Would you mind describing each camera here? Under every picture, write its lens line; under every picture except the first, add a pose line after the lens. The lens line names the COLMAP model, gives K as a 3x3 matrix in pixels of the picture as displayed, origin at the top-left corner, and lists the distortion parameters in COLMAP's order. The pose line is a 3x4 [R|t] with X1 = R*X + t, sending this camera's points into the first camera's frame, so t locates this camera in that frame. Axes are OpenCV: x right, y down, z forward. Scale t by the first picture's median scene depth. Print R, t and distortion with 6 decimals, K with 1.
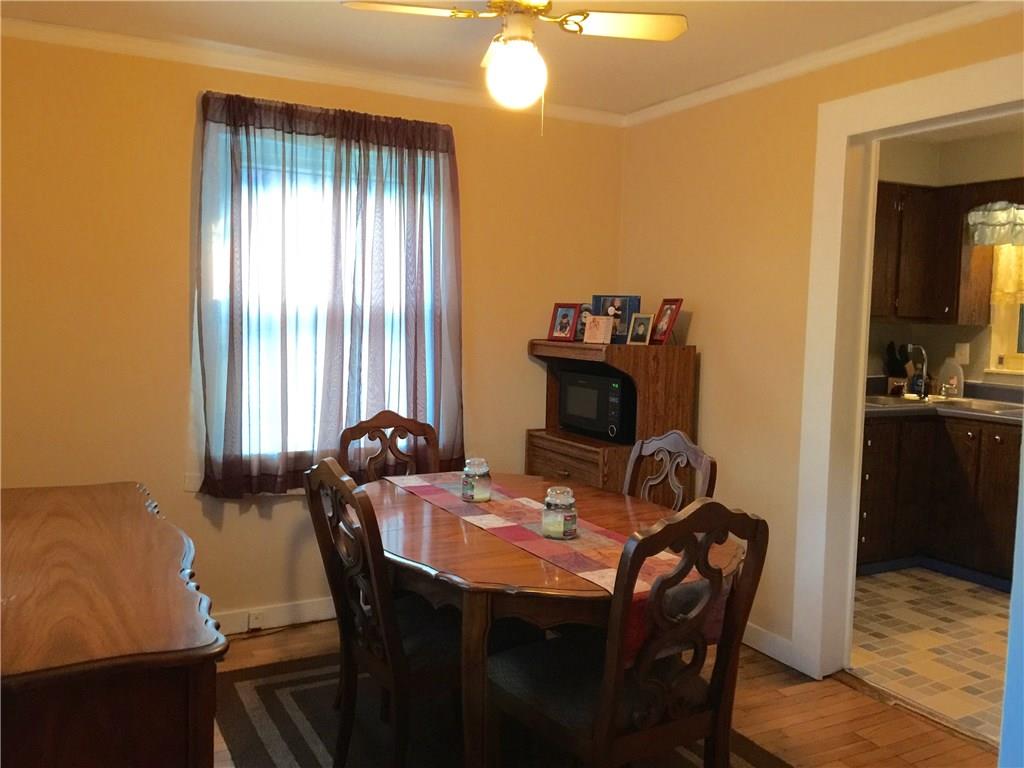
lens RADIAL K [[852.2, 0, 525.1], [0, 852.2, 370.6], [0, 0, 1]] dist [0.092326, -0.131513]
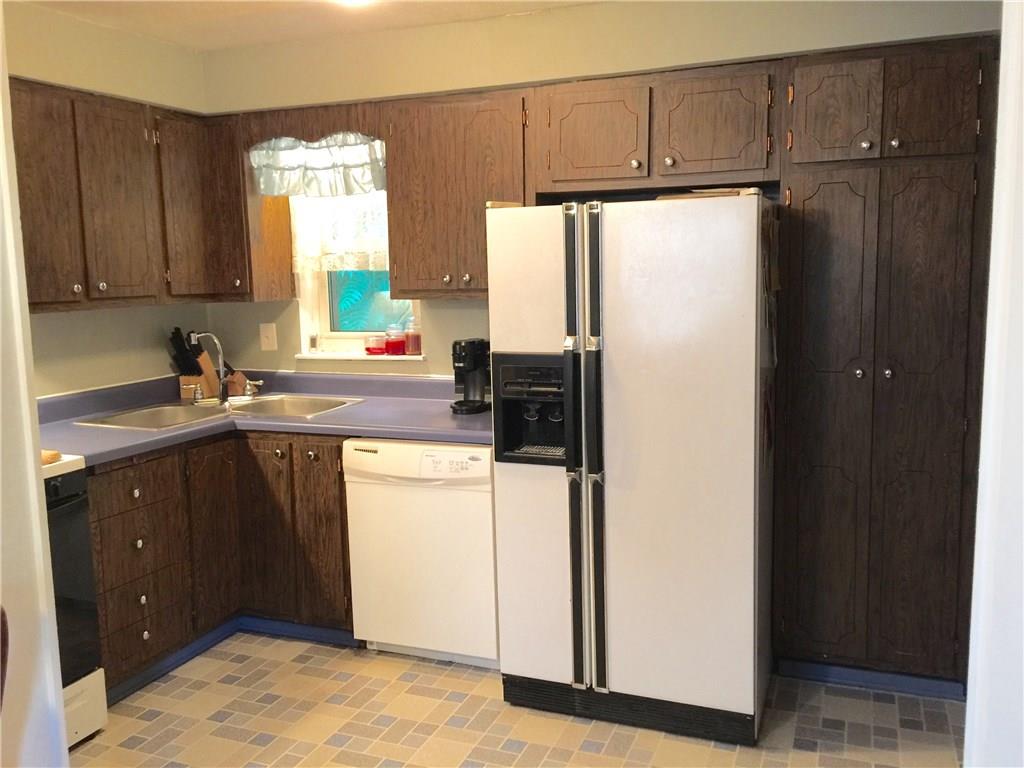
lens RADIAL K [[852.2, 0, 525.1], [0, 852.2, 370.6], [0, 0, 1]] dist [0.092326, -0.131513]
pose [[0.762904, -0.120151, 0.635248, 0.199400], [0.090984, 0.992753, 0.078502, -0.031238], [-0.640077, -0.002092, 0.768308, 0.276119]]
